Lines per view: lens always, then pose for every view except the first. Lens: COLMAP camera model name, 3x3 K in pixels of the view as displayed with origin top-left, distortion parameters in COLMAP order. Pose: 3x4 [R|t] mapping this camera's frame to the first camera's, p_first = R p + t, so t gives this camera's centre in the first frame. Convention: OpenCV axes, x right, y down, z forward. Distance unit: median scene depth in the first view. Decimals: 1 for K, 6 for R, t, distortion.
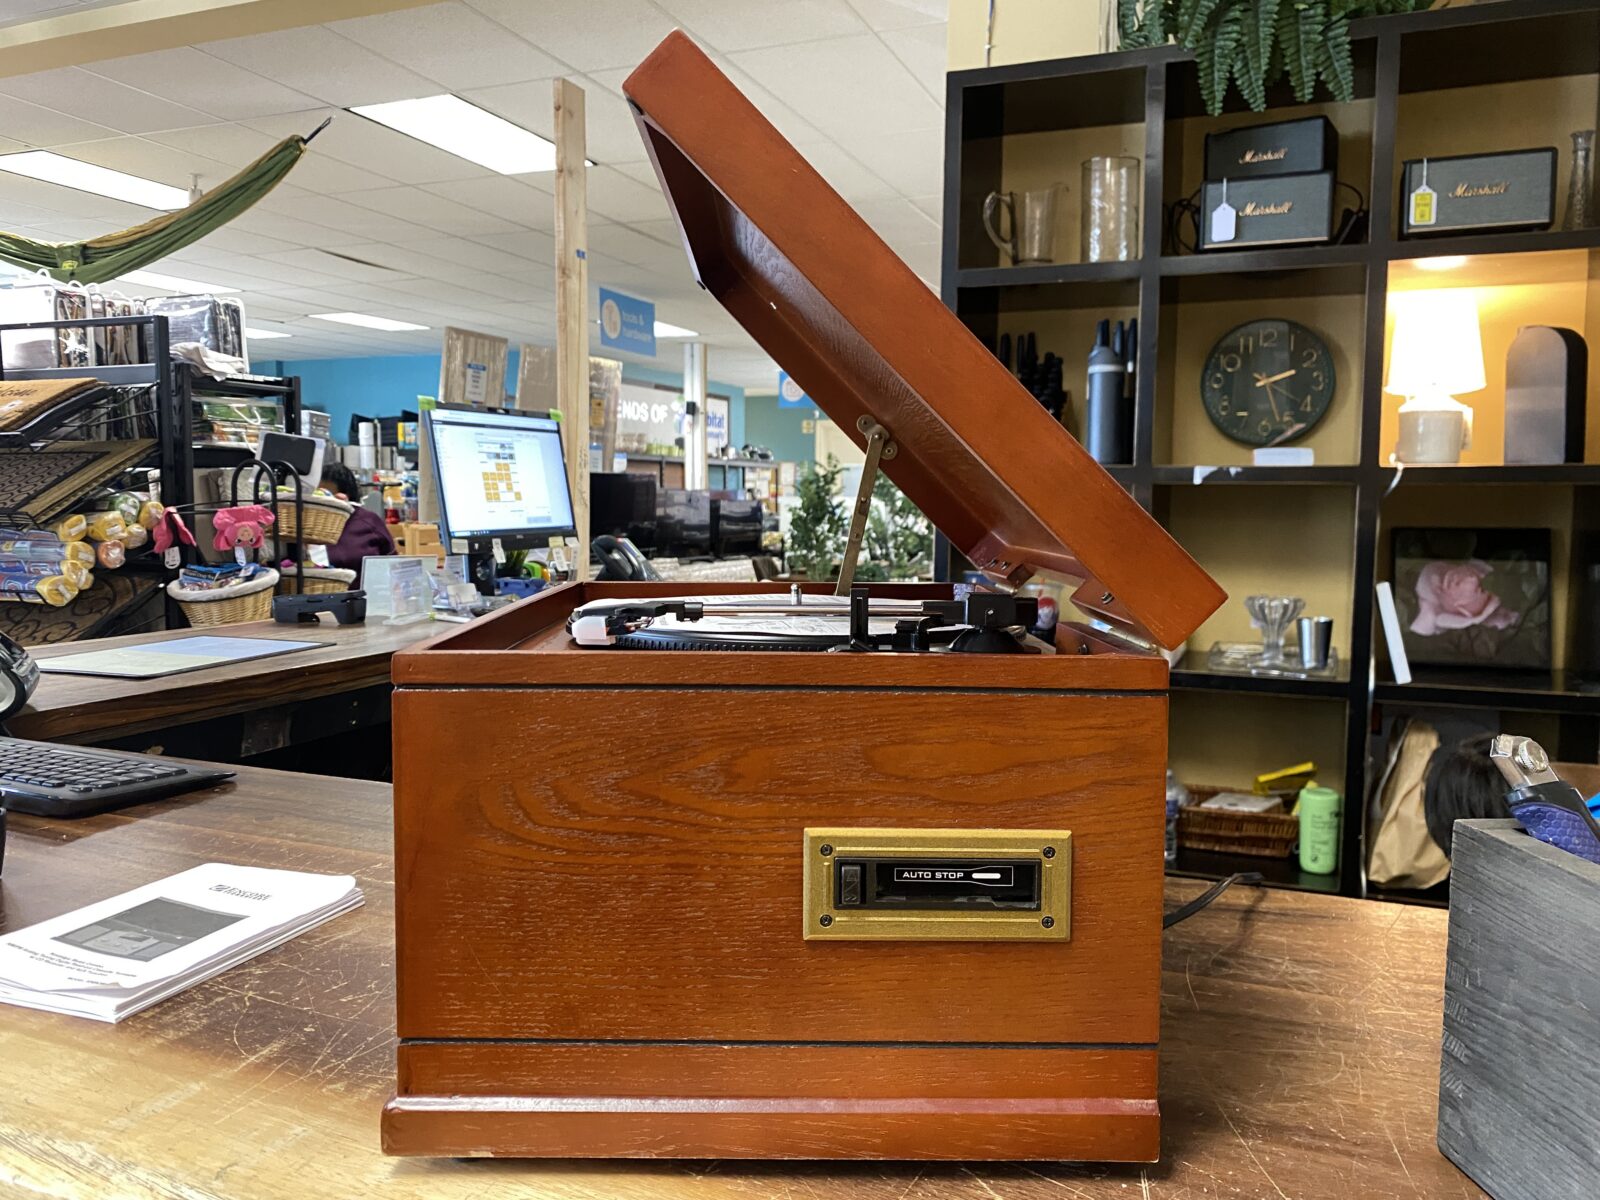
lens RADIAL K [[1236.6, 0, 800.0], [0, 1236.6, 600.0], [0, 0, 1]] dist [0.010363, 0.005234]
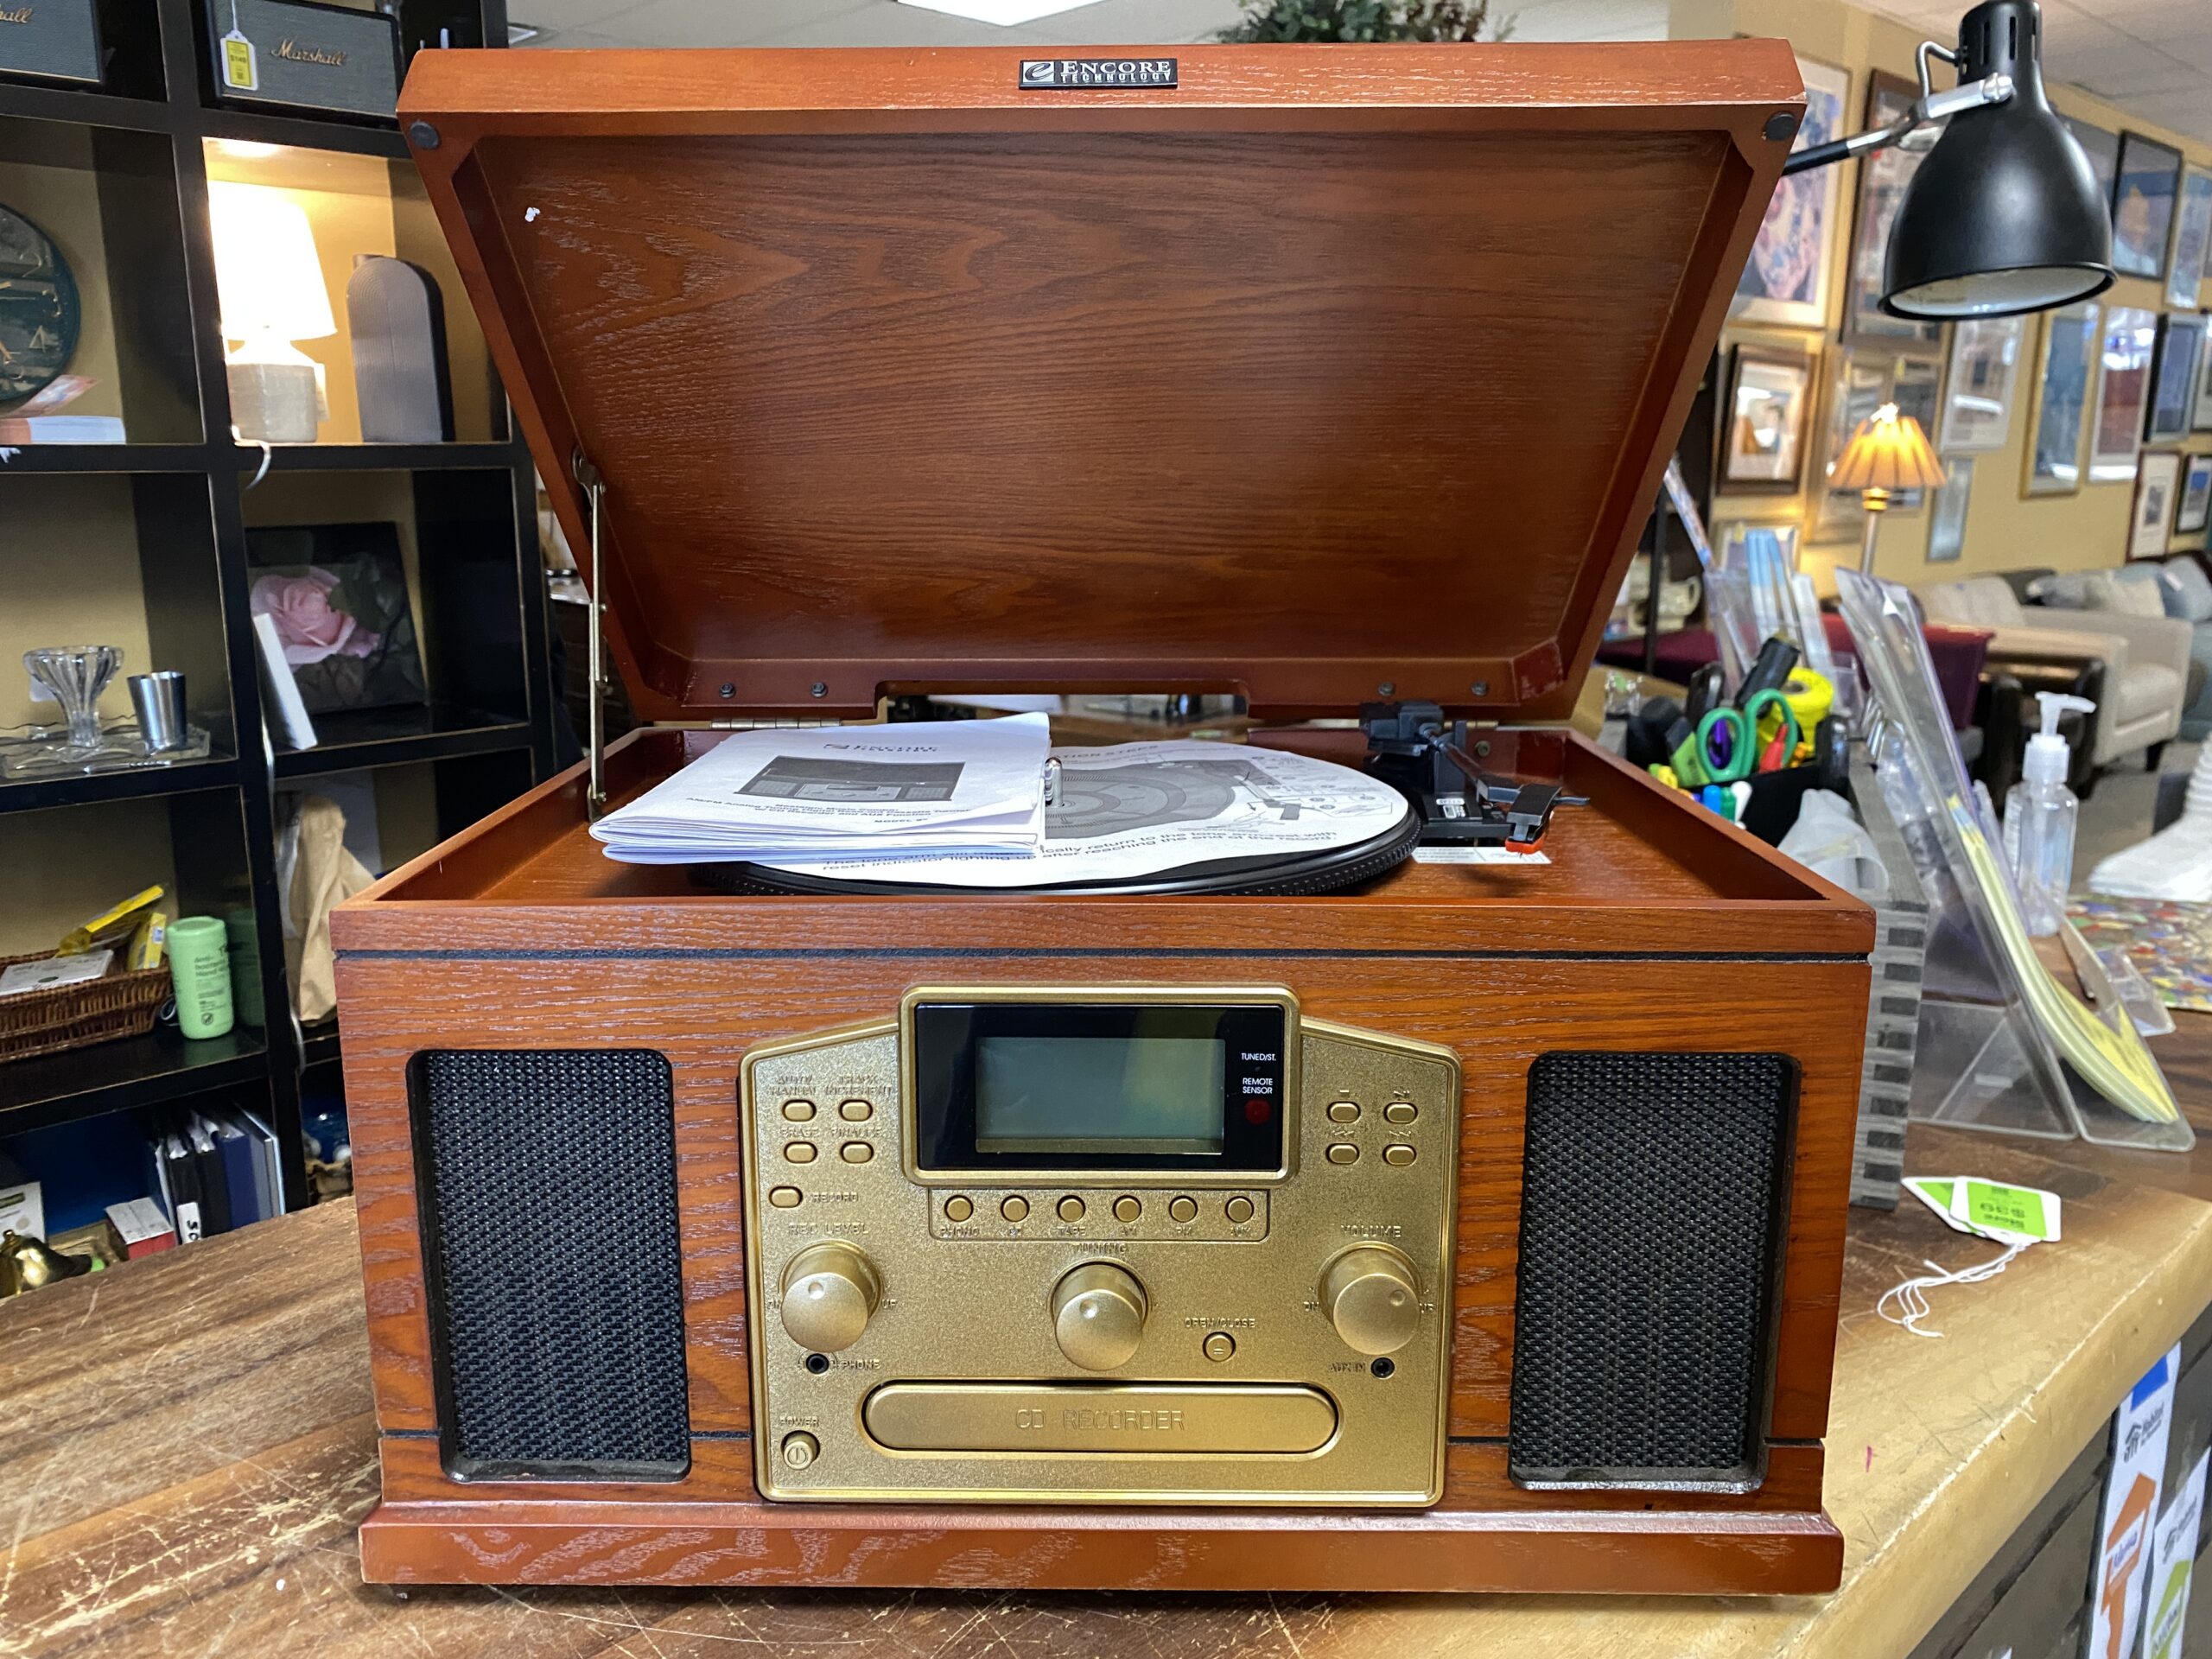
lens RADIAL K [[1709.7, 0, 1106.0], [0, 1709.7, 829.5], [0, 0, 1]] dist [0.010363, 0.005234]
pose [[0.405875, -0.205616, 0.890499, -0.217199], [0.076012, 0.978582, 0.191309, -0.040965], [-0.910762, -0.009959, 0.412811, 0.146496]]
